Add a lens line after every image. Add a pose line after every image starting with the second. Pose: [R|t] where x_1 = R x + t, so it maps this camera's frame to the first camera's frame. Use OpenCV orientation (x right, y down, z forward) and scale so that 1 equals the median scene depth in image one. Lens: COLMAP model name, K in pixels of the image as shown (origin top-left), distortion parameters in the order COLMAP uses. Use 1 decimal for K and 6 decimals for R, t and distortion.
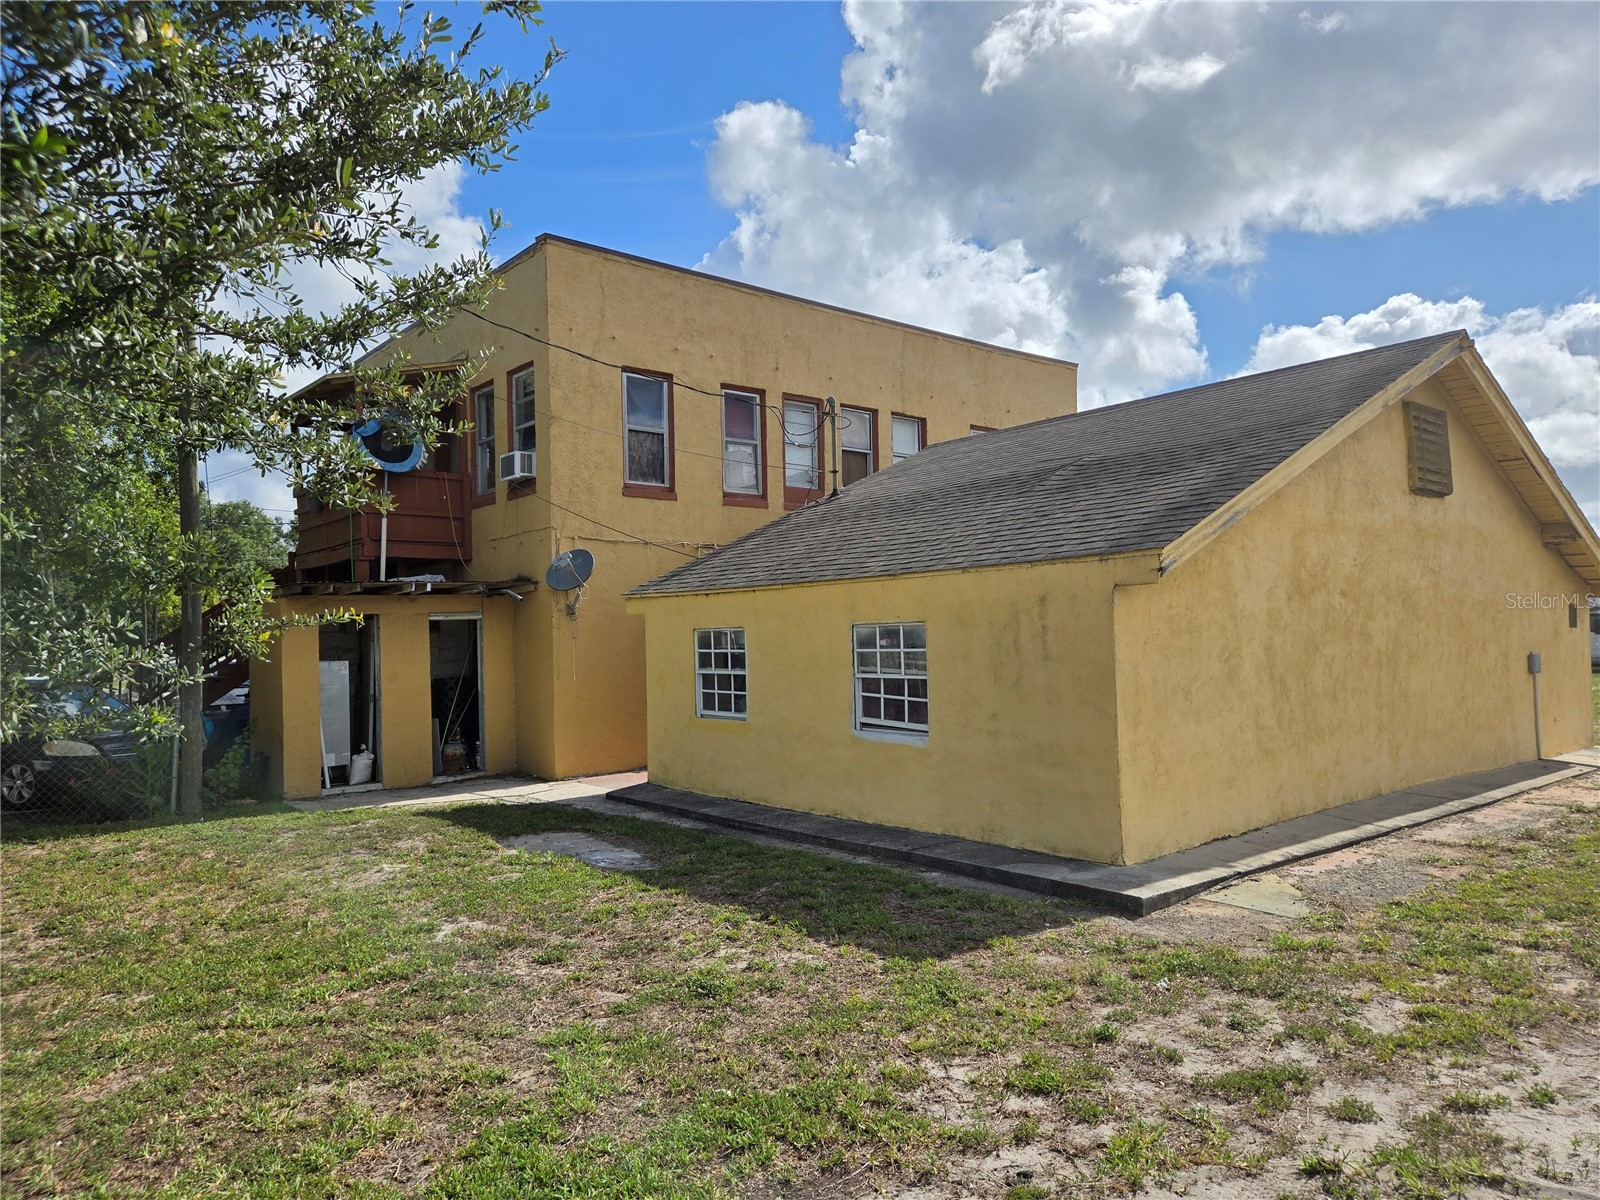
lens RADIAL K [[1065.7, 0, 800.5], [0, 1065.7, 607.5], [0, 0, 1]] dist [0.069465, -0.060462]
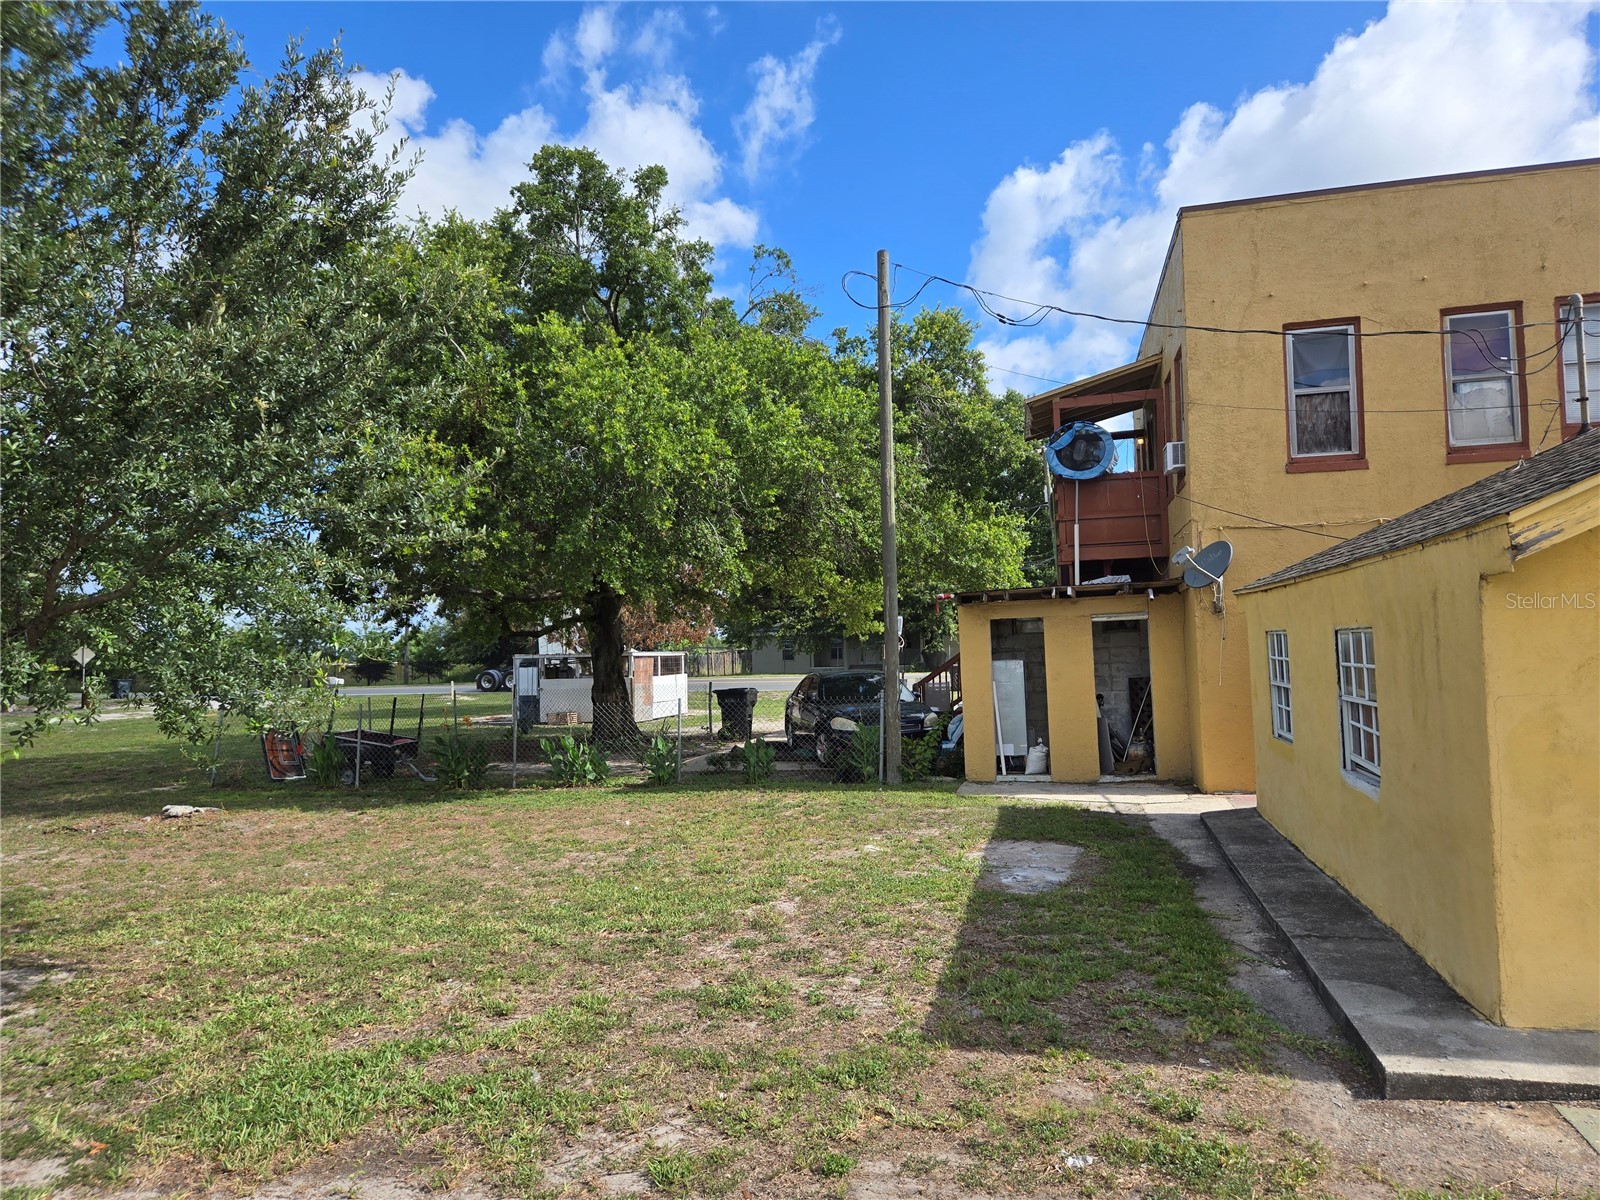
lens RADIAL K [[1065.7, 0, 800.3], [0, 1065.7, 594.9], [0, 0, 1]] dist [0.069465, -0.060462]
pose [[0.598878, -0.036759, -0.799996, 0.315685], [0.039734, 0.999080, -0.016161, -0.008419], [0.799854, -0.022108, 0.599787, 0.168293]]
